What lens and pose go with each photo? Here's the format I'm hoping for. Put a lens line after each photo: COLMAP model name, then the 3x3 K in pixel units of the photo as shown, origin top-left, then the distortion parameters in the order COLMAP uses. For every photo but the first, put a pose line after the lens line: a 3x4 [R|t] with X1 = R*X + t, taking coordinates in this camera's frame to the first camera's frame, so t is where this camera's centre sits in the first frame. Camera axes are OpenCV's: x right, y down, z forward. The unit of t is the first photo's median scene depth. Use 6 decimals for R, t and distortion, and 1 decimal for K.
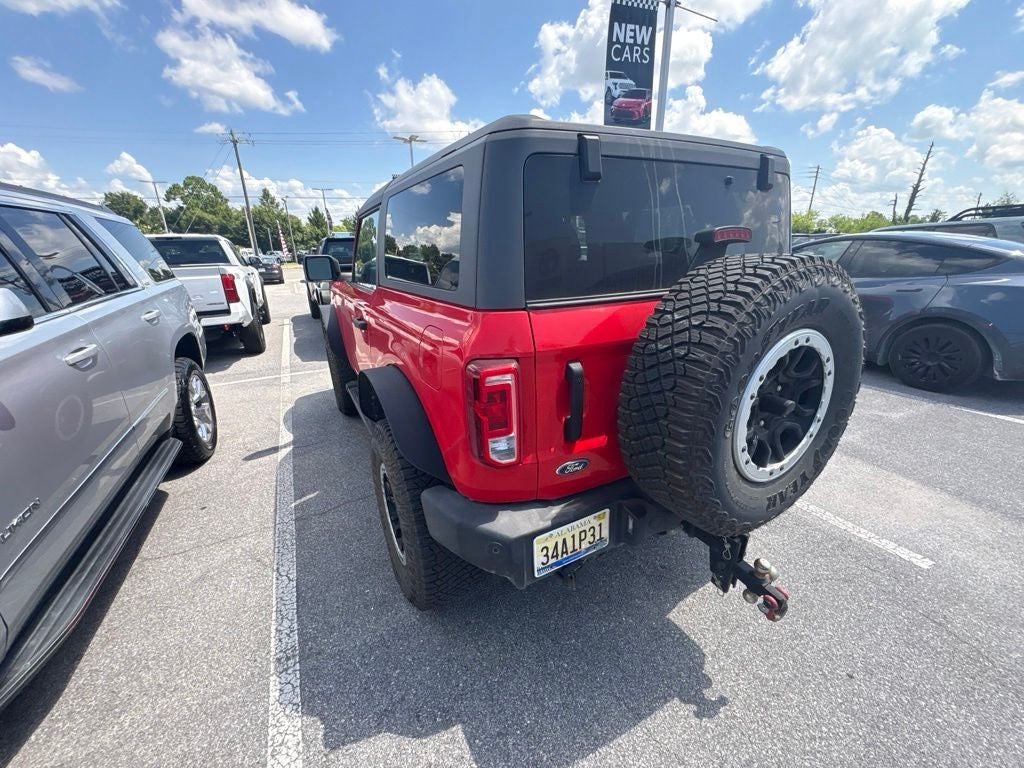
lens RADIAL K [[406.3, 0, 511.3], [0, 406.3, 383.7], [0, 0, 1]] dist [-0.000905, -0.000402]
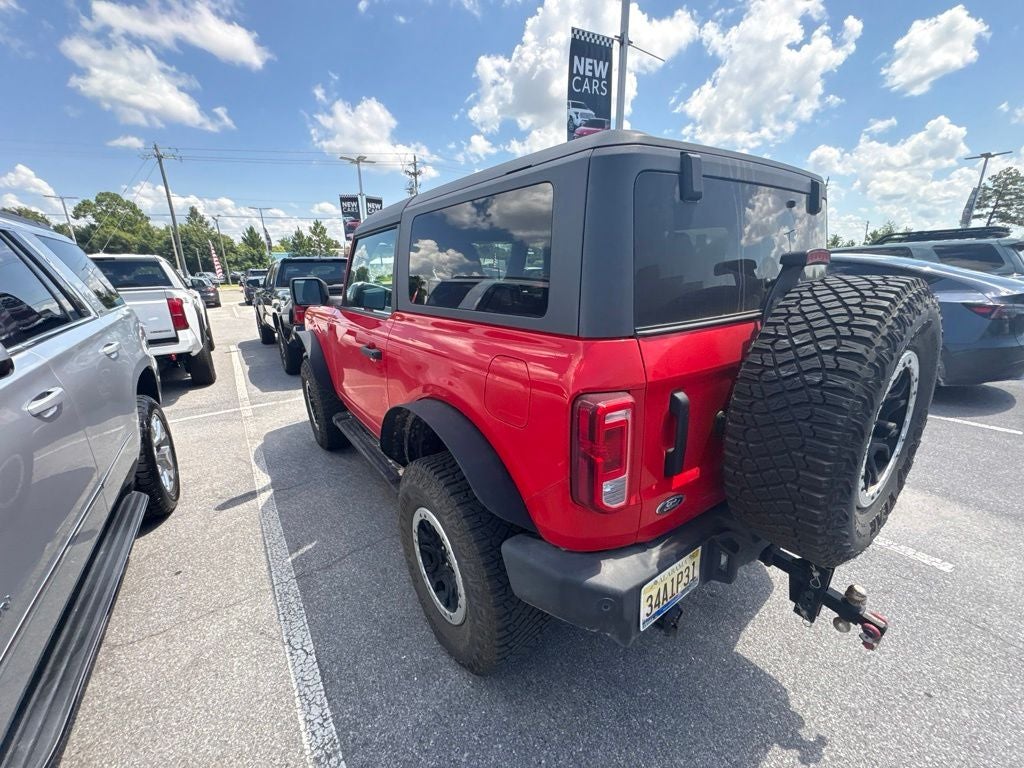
lens RADIAL K [[406.4, 0, 510.5], [0, 406.4, 384.1], [0, 0, 1]] dist [-0.000809, -0.000015]
pose [[0.992051, -0.035632, 0.120690, -0.257438], [0.041135, 0.998210, -0.043416, -0.034976], [-0.118927, 0.048035, 0.991740, 0.094147]]
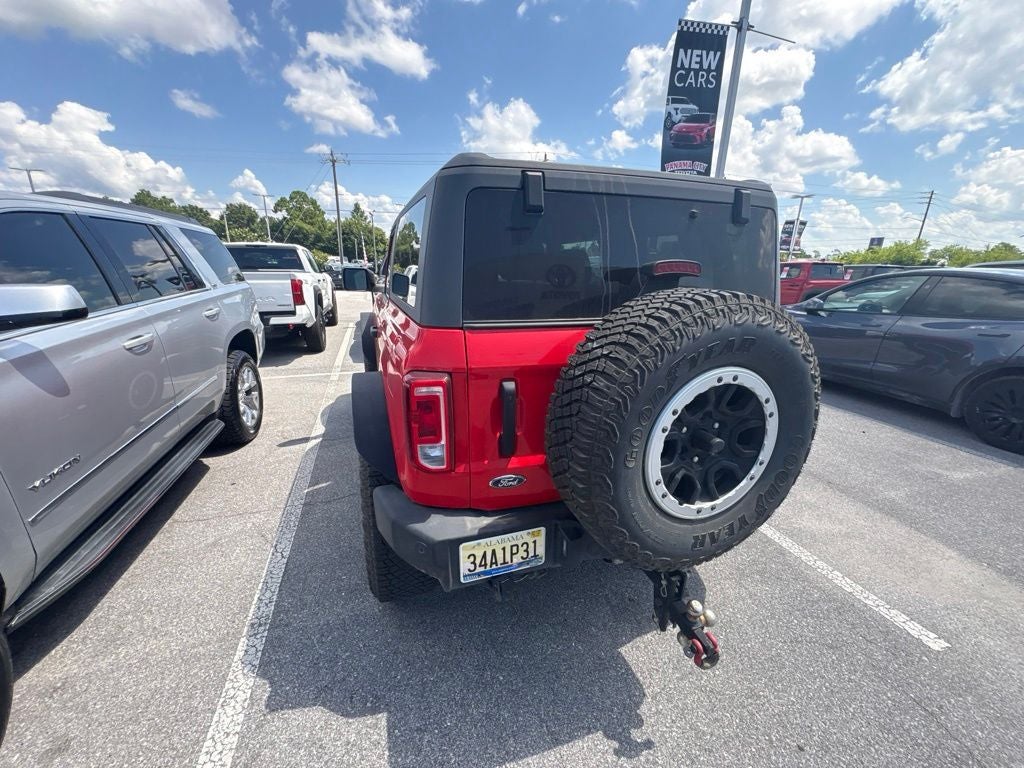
lens RADIAL K [[406.3, 0, 511.3], [0, 406.3, 383.7], [0, 0, 1]] dist [-0.000905, -0.000402]
pose [[0.985634, 0.085082, -0.145902, 0.241475], [-0.090520, 0.995411, -0.031037, -0.010834], [0.142591, 0.043798, 0.988812, -0.033885]]
